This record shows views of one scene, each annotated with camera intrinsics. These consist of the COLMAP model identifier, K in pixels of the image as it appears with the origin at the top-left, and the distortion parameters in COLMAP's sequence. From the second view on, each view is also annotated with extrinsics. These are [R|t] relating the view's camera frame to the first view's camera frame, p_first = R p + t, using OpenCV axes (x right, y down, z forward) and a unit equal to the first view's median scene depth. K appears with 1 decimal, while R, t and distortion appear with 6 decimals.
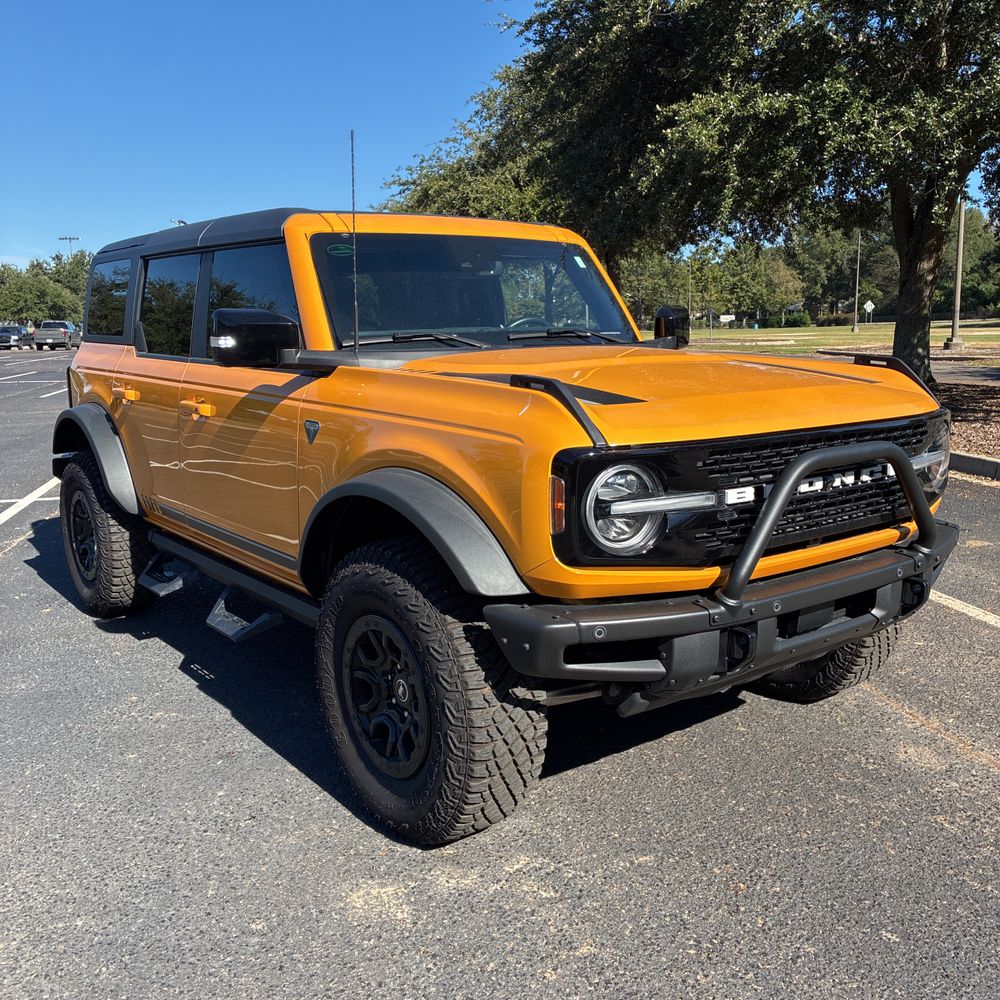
lens RADIAL K [[1012.7, 0, 496.7], [0, 1012.7, 501.3], [0, 0, 1]] dist [0.029084, 0.000000]
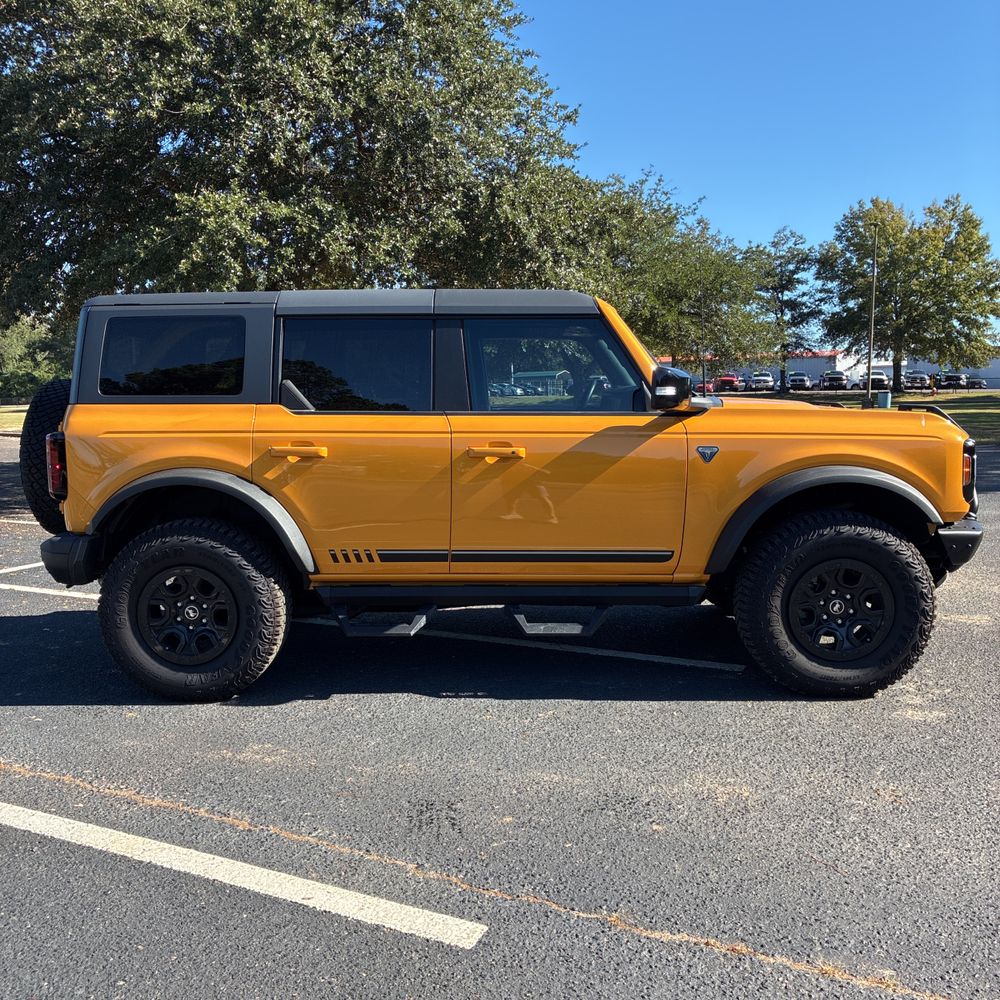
lens RADIAL K [[1012.7, 0, 487.8], [0, 1012.7, 502.2], [0, 0, 1]] dist [0.029084, 0.000000]
pose [[0.639838, -0.076363, 0.764706, -1.041217], [0.138856, 0.990161, -0.017306, -0.014877], [-0.755861, 0.117257, 0.644147, 0.236496]]
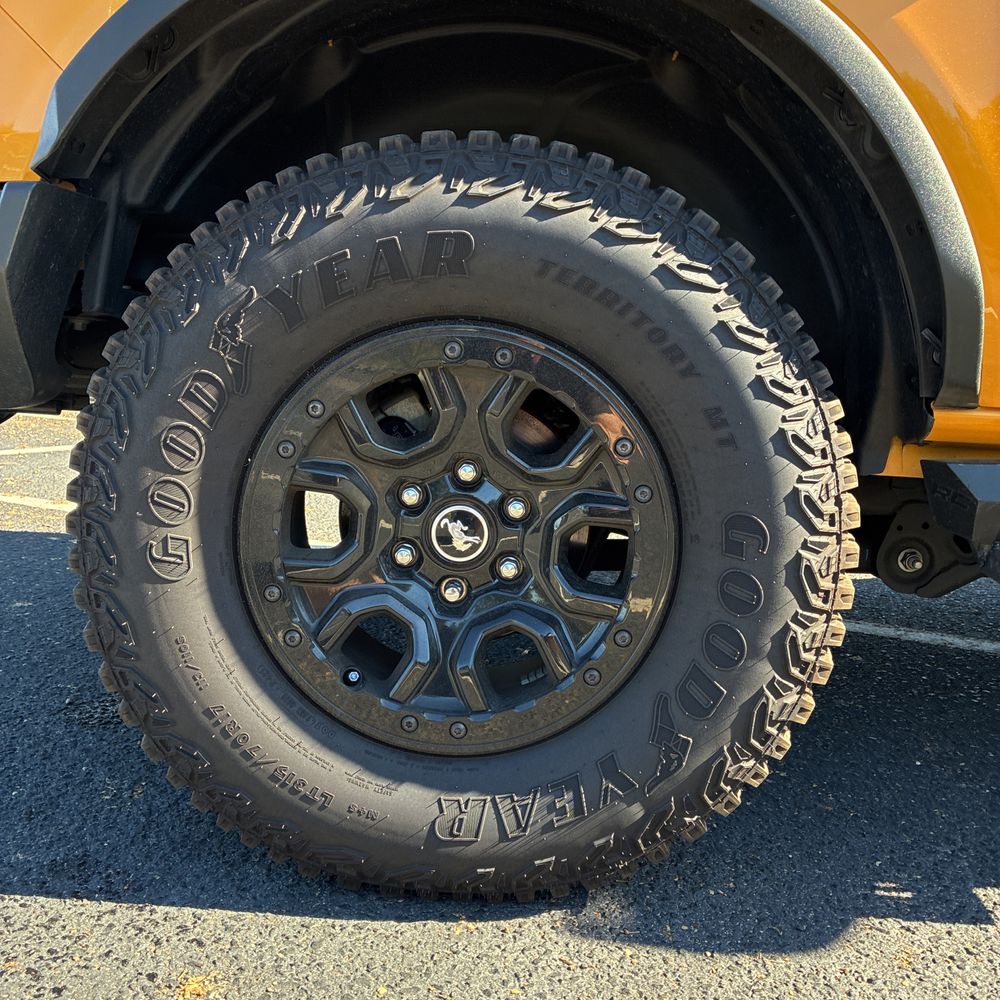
lens RADIAL K [[1012.7, 0, 497.6], [0, 1012.7, 492.8], [0, 0, 1]] dist [0.029084, 0.000000]
pose [[0.632082, -0.054509, 0.772982, -0.636219], [0.078972, 0.996860, 0.005720, 0.026128], [-0.770867, 0.057428, 0.634402, 0.980544]]
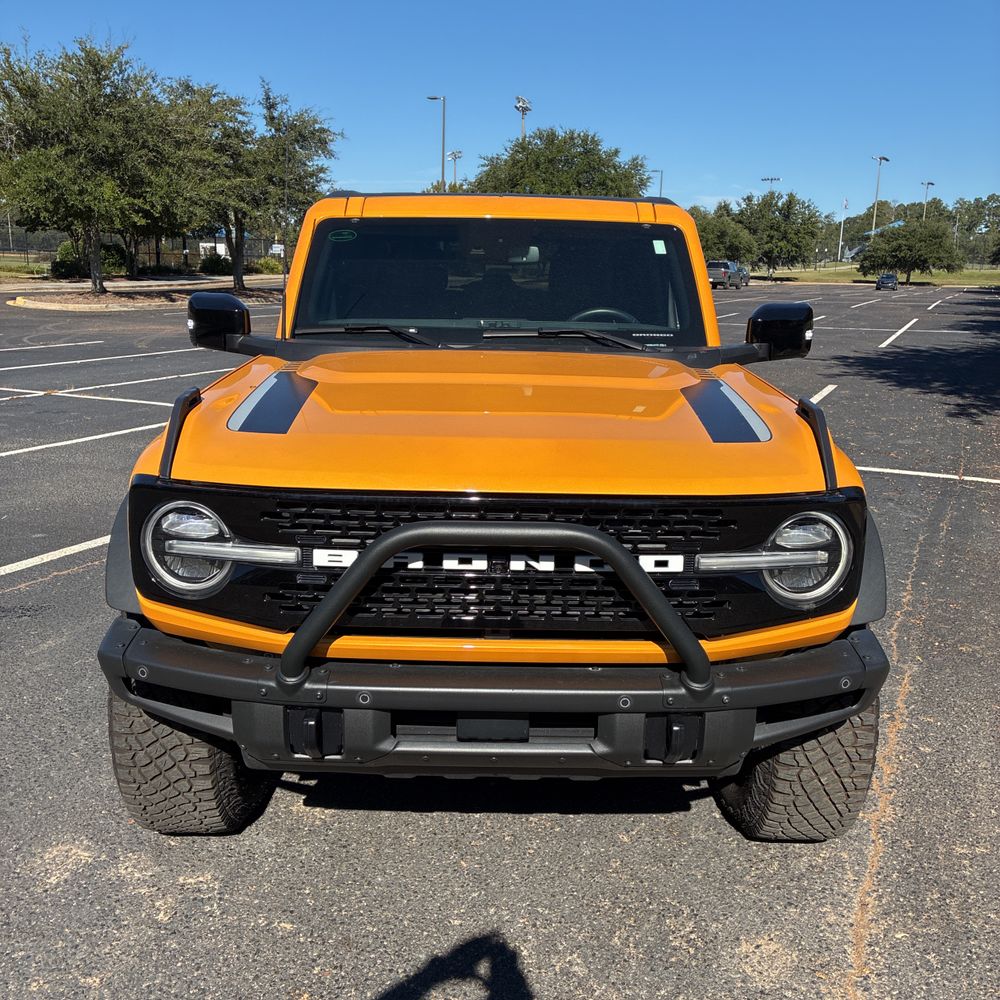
lens RADIAL K [[1012.7, 0, 506.7], [0, 1012.7, 492.4], [0, 0, 1]] dist [0.029084, 0.000000]
pose [[0.803407, 0.163016, -0.572680, 0.461155], [-0.135445, 0.986613, 0.090828, -0.086746], [0.579820, 0.004595, 0.814732, 0.219330]]
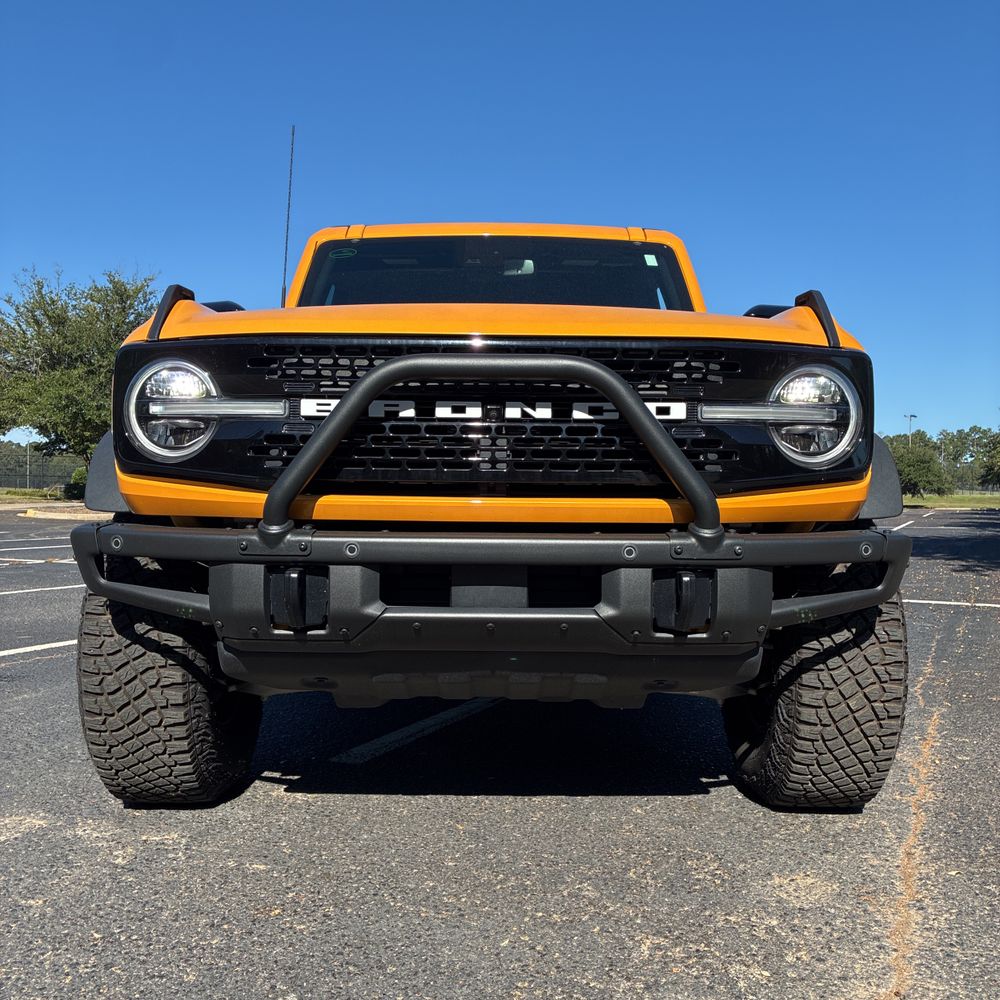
lens RADIAL K [[1012.7, 0, 501.4], [0, 1012.7, 497.2], [0, 0, 1]] dist [0.029084, 0.000000]
pose [[0.800281, 0.026243, -0.599051, 0.468988], [-0.125159, 0.984347, -0.124080, 0.082159], [0.586418, 0.174276, 0.791038, 0.251269]]
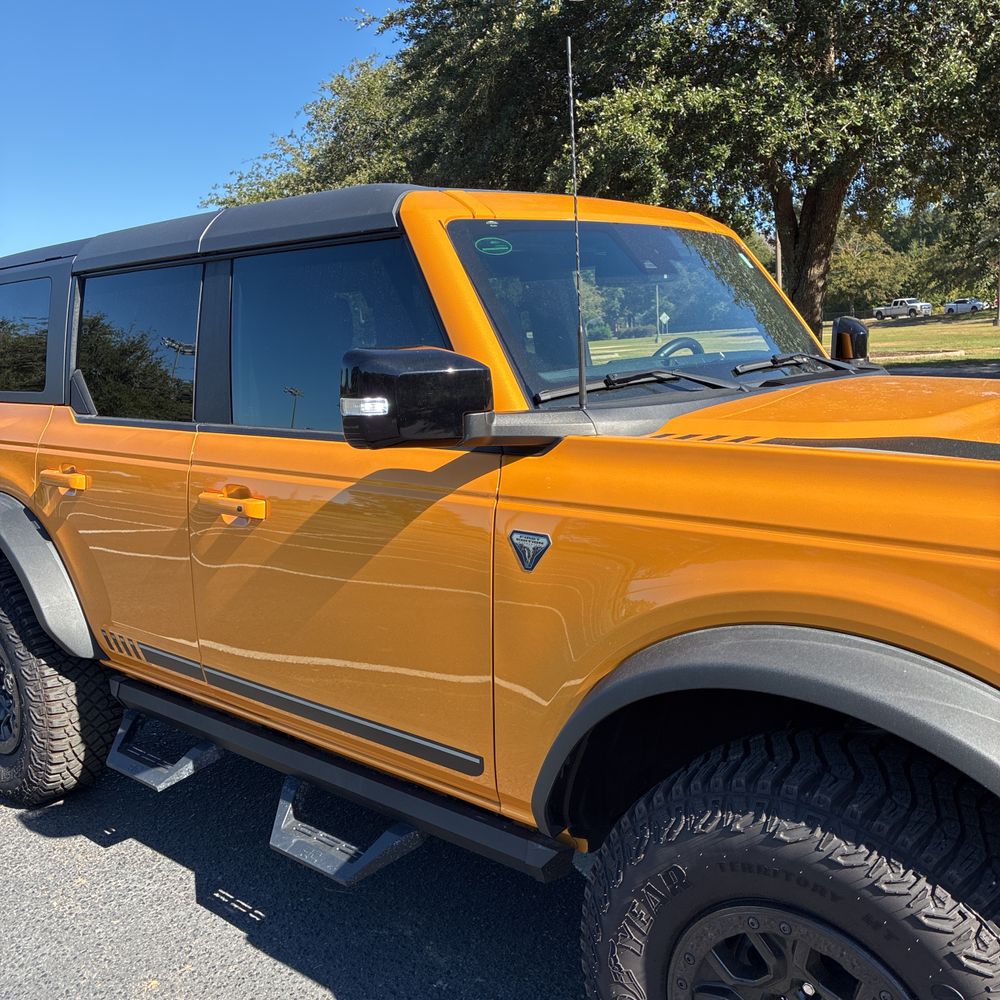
lens RADIAL K [[1012.7, 0, 496.3], [0, 1012.7, 495.4], [0, 0, 1]] dist [0.029084, 0.000000]
pose [[0.981321, -0.067467, 0.180160, -0.216461], [0.071886, 0.997249, -0.018102, -0.065300], [-0.178443, 0.030715, 0.983471, 0.307428]]
